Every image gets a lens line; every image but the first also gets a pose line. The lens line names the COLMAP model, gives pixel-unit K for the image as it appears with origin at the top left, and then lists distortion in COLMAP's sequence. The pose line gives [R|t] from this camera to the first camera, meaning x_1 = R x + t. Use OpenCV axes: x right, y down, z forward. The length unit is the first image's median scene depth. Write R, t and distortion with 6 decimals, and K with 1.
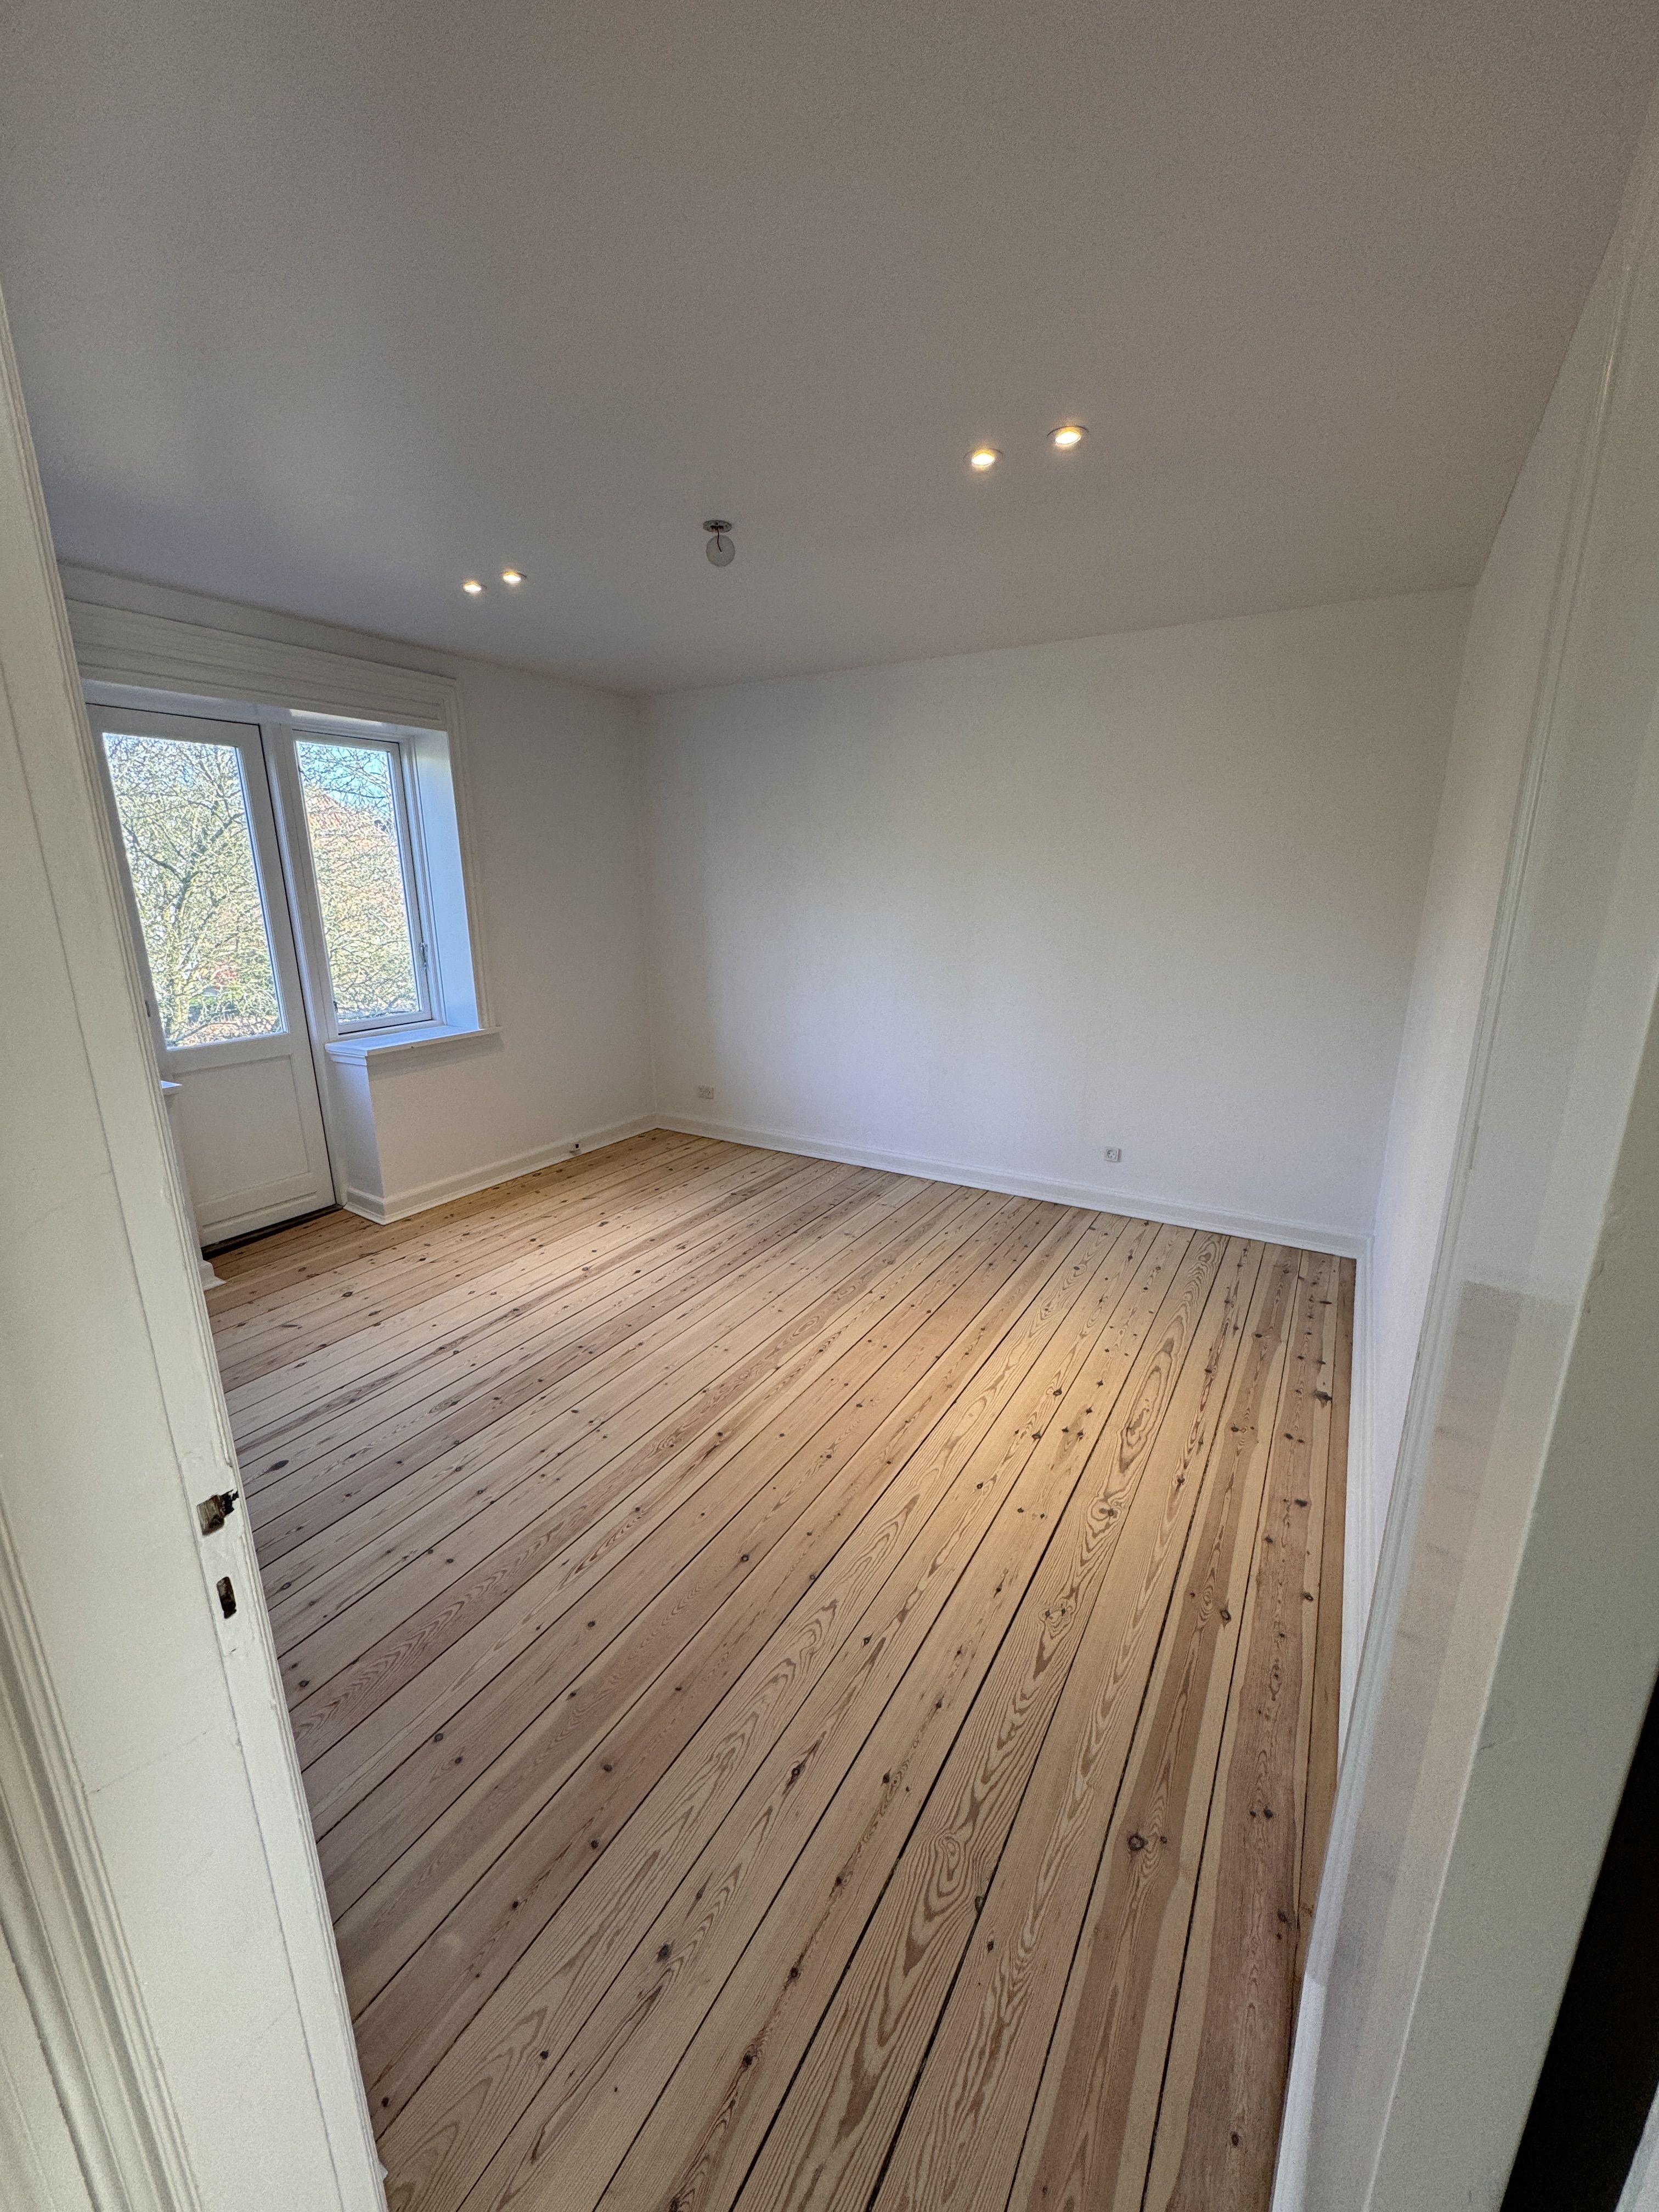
lens RADIAL K [[874.5, 0, 827.3], [0, 874.5, 1101.2], [0, 0, 1]] dist [-0.009621, -0.000393]
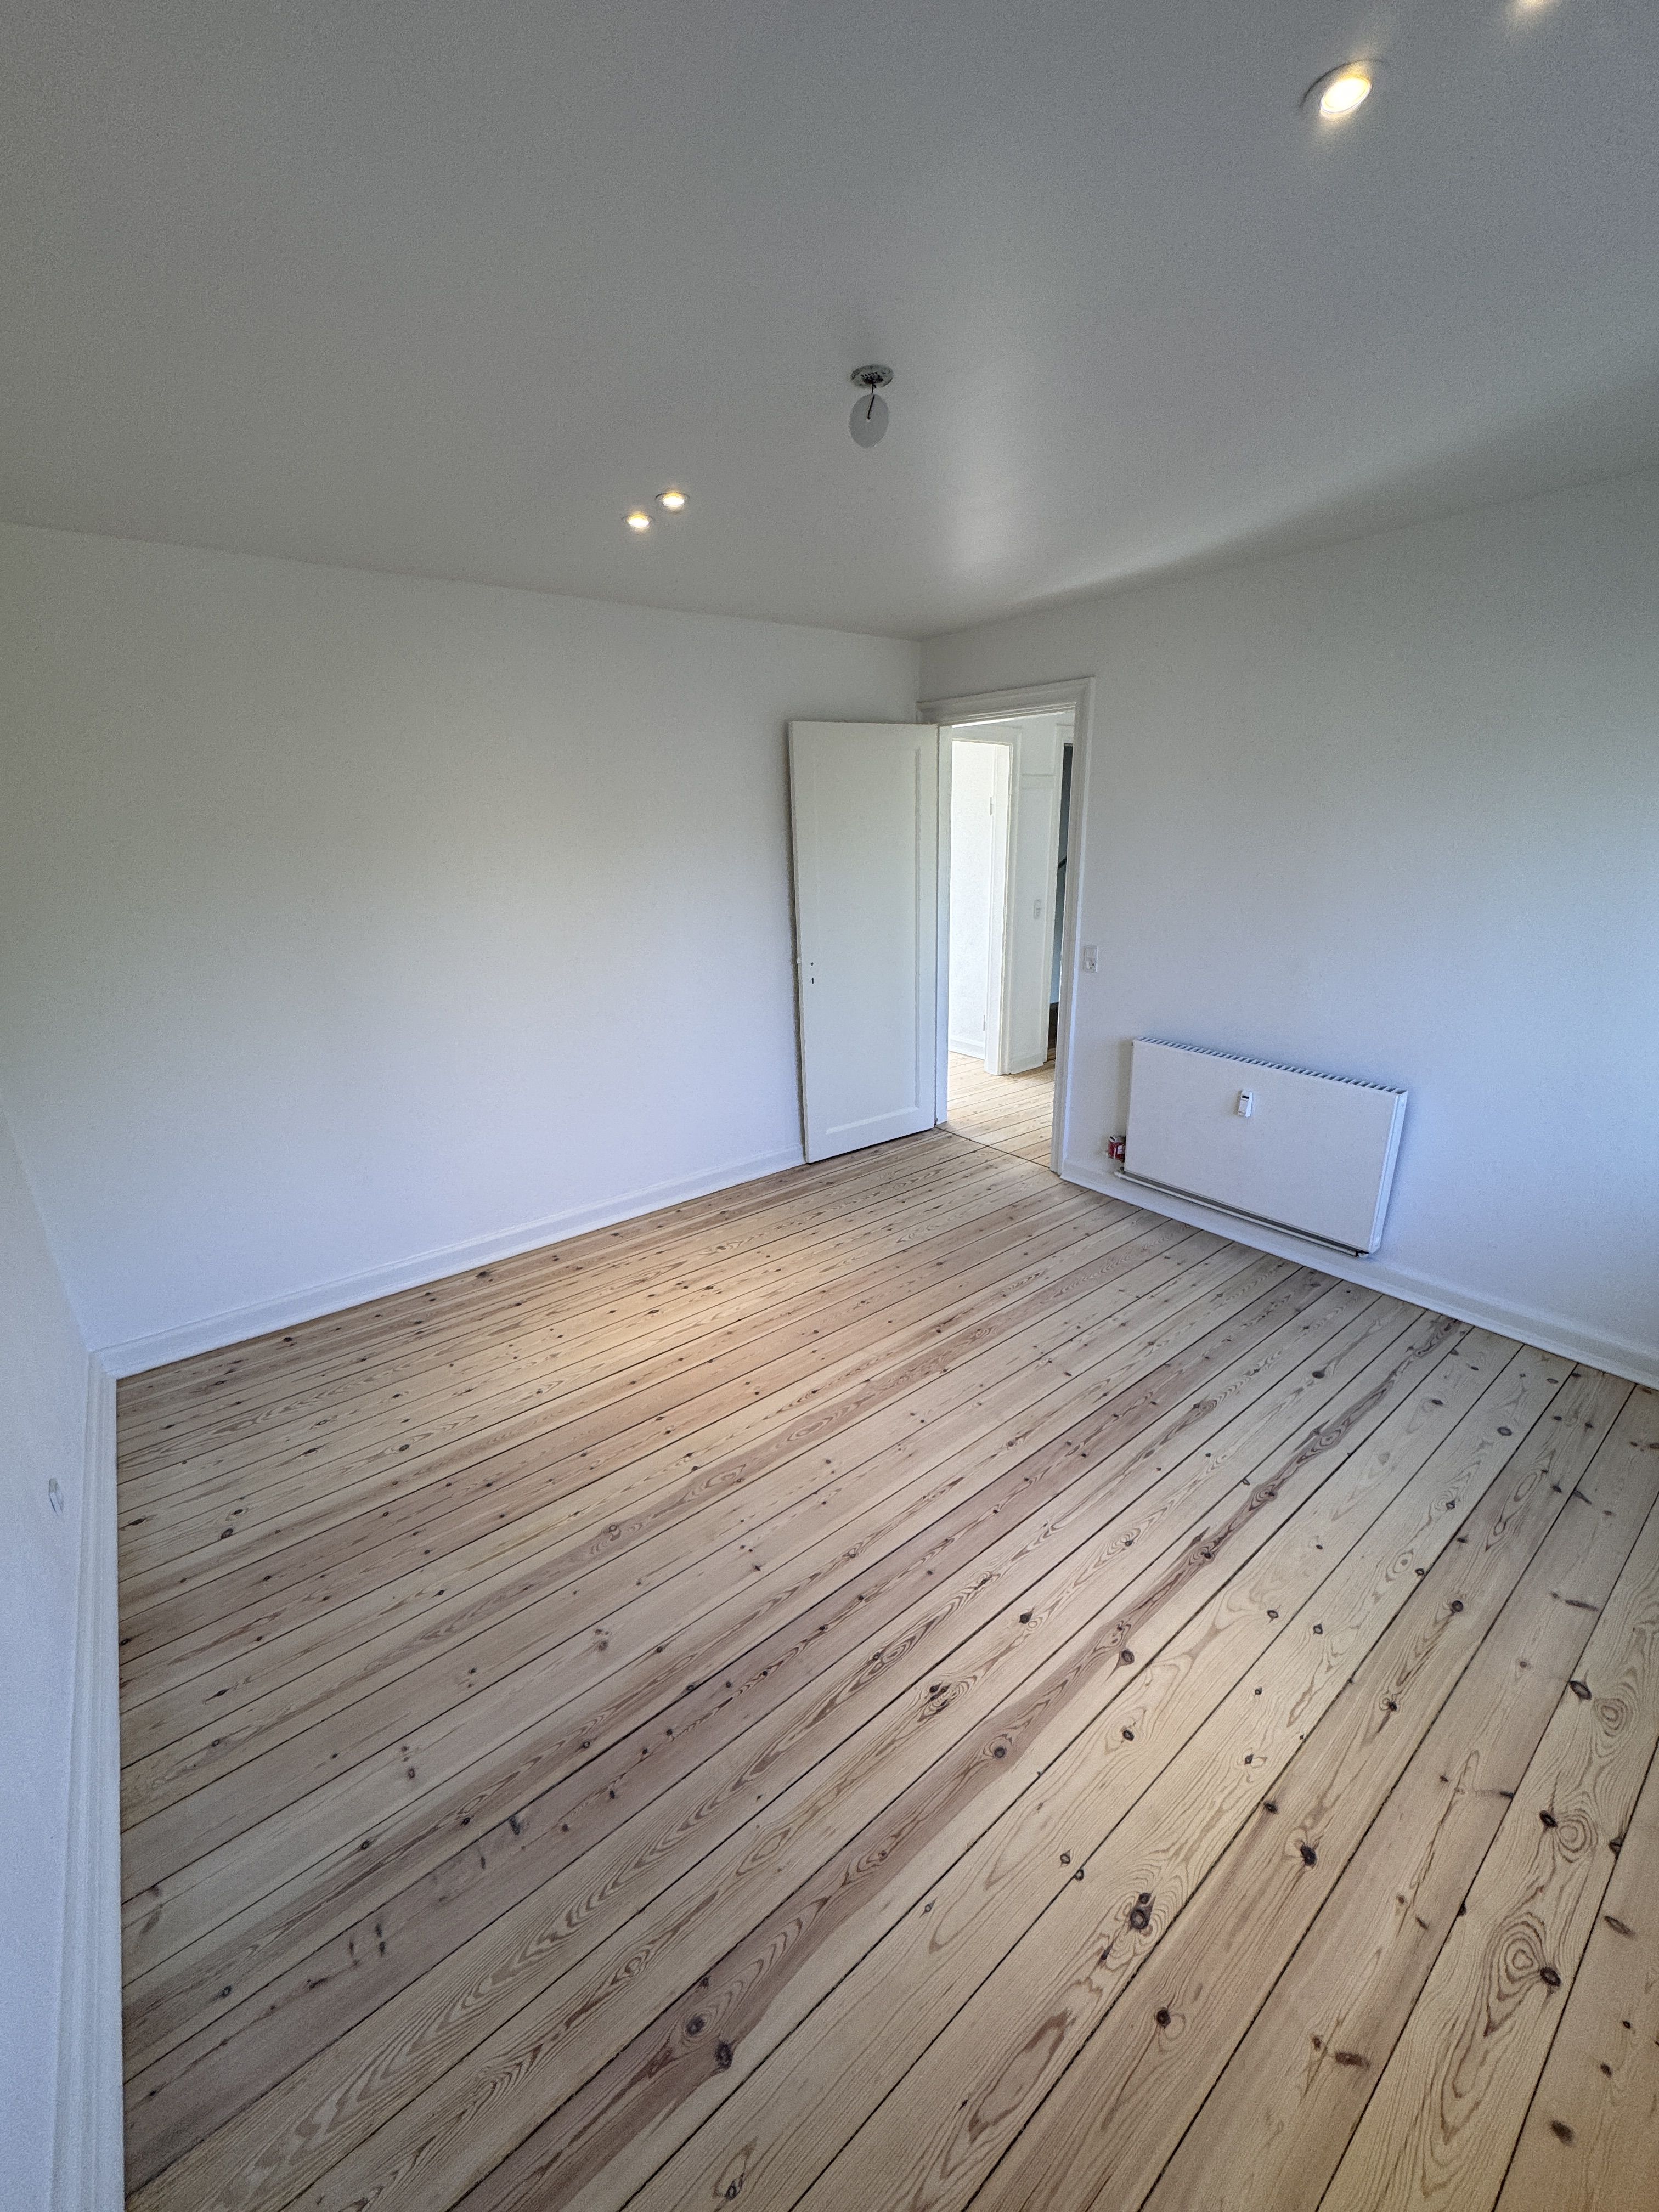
lens RADIAL K [[874.5, 0, 829.3], [0, 874.5, 1108.5], [0, 0, 1]] dist [-0.009621, -0.000393]
pose [[-0.935323, -0.083960, 0.343689, -0.298258], [0.117800, 0.842099, 0.526301, -0.428599], [-0.333609, 0.532747, -0.777744, 1.468834]]
